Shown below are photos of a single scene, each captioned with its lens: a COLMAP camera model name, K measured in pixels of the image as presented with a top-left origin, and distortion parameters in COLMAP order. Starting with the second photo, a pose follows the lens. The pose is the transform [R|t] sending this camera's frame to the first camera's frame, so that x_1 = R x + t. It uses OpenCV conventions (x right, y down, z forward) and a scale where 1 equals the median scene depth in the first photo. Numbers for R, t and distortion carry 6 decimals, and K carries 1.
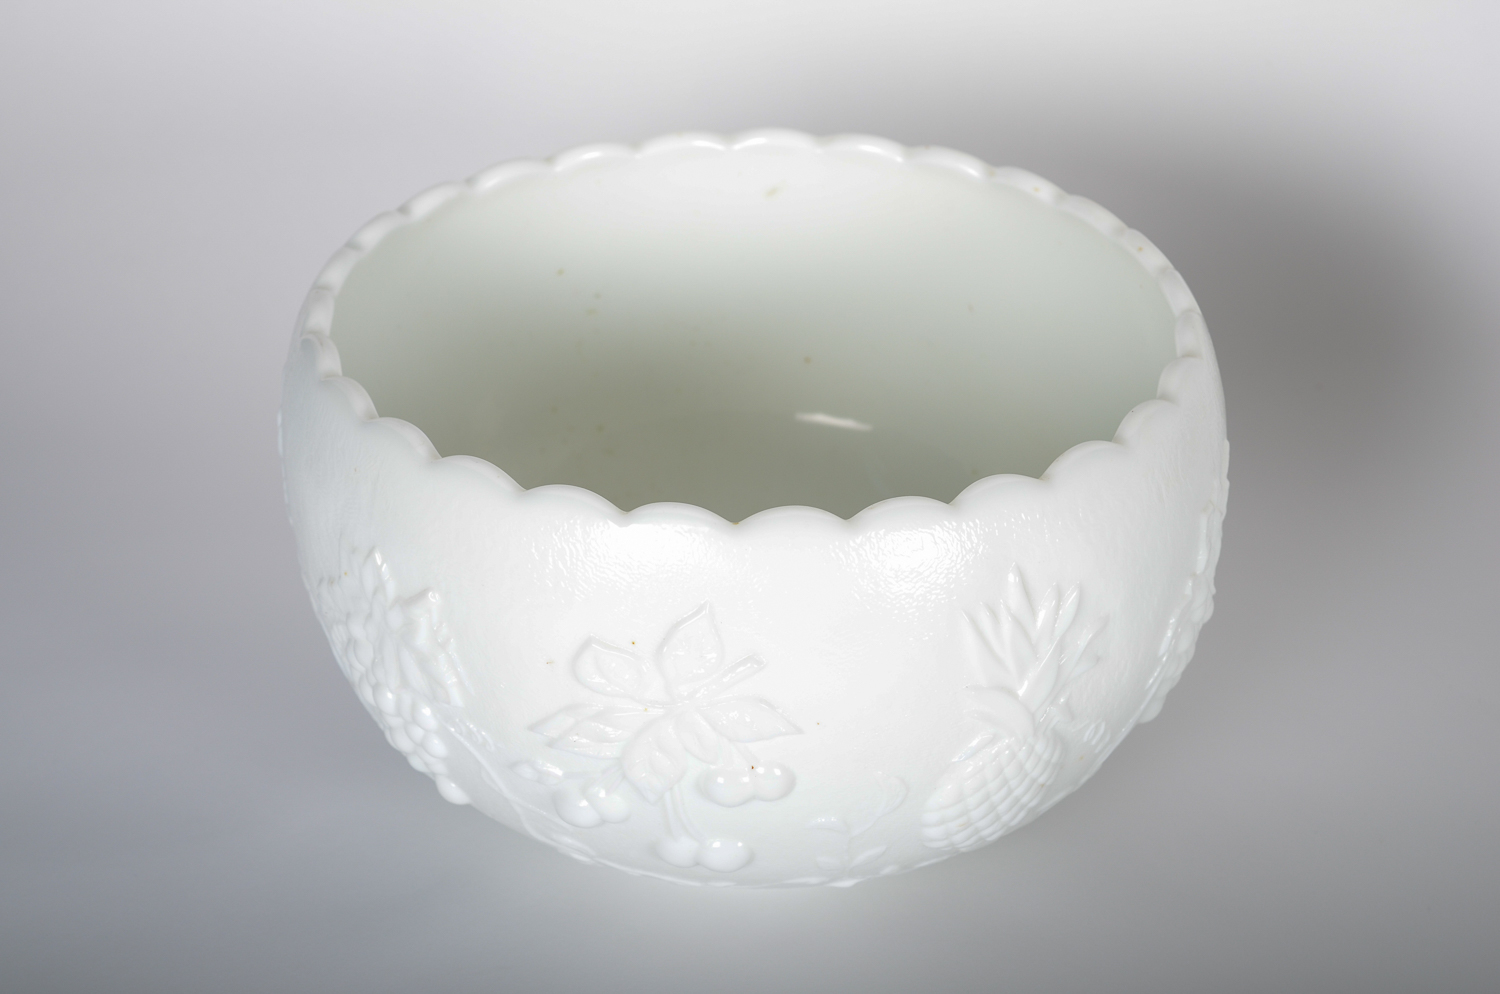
lens RADIAL K [[3302.1, 0, 746.3], [0, 3302.1, 498.3], [0, 0, 1]] dist [0.104645, 0.000000]
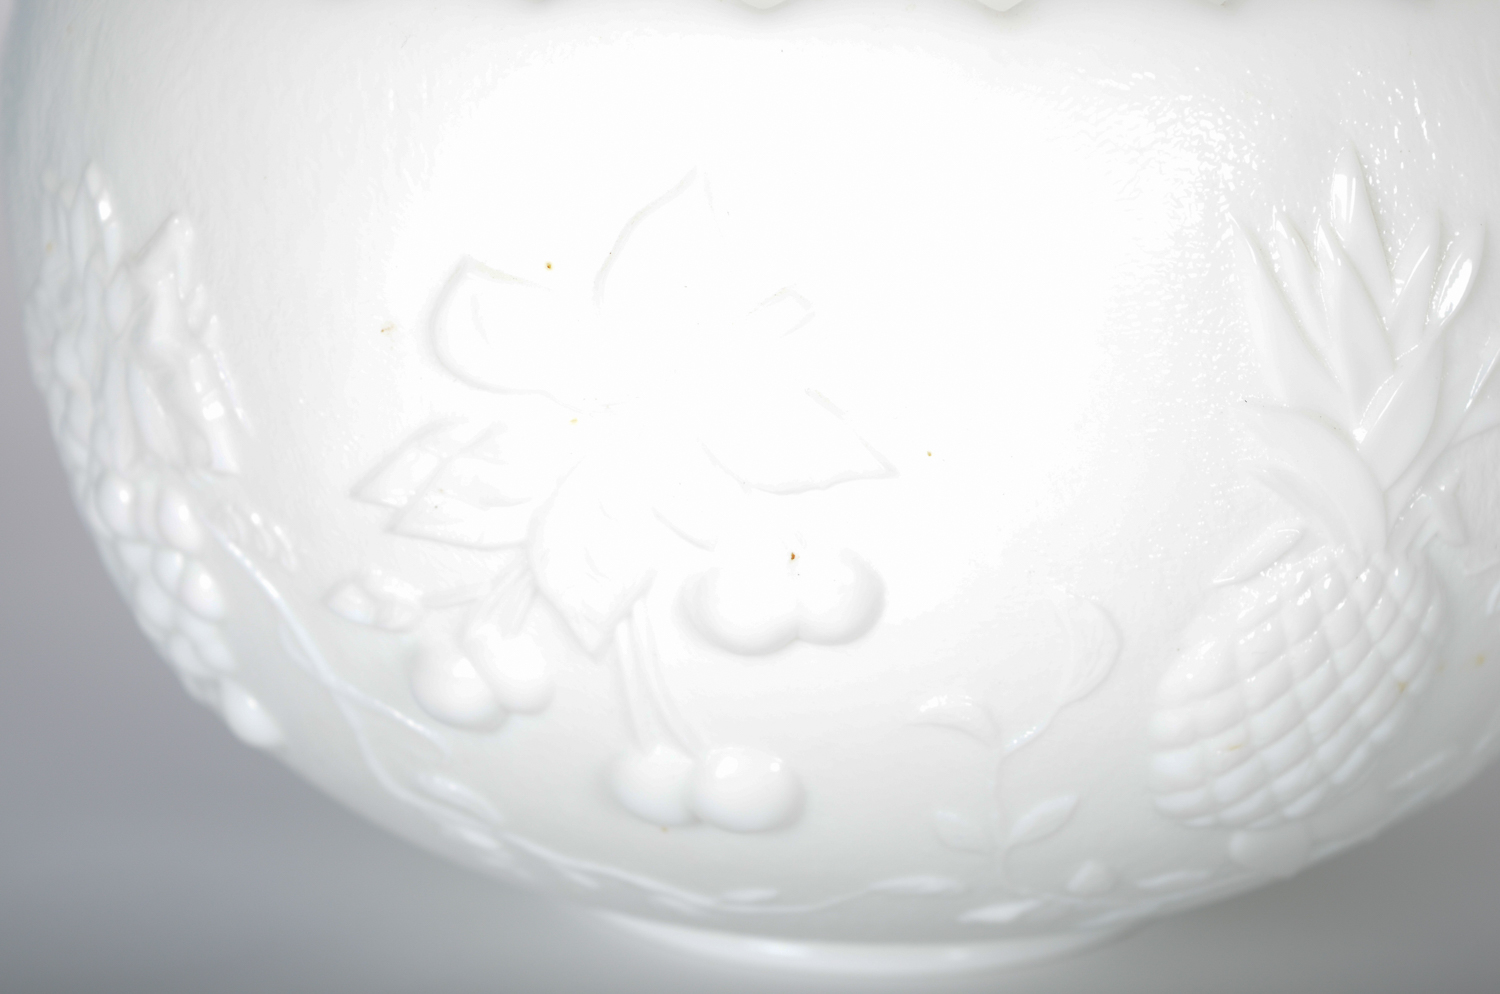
lens RADIAL K [[3302.1, 0, 756.4], [0, 3302.1, 495.6], [0, 0, 1]] dist [0.104645, 0.000000]
pose [[0.995582, 0.023226, -0.090977, 0.039277], [-0.042530, 0.975377, -0.216407, 0.173202], [0.083711, 0.219320, 0.972055, 0.519688]]
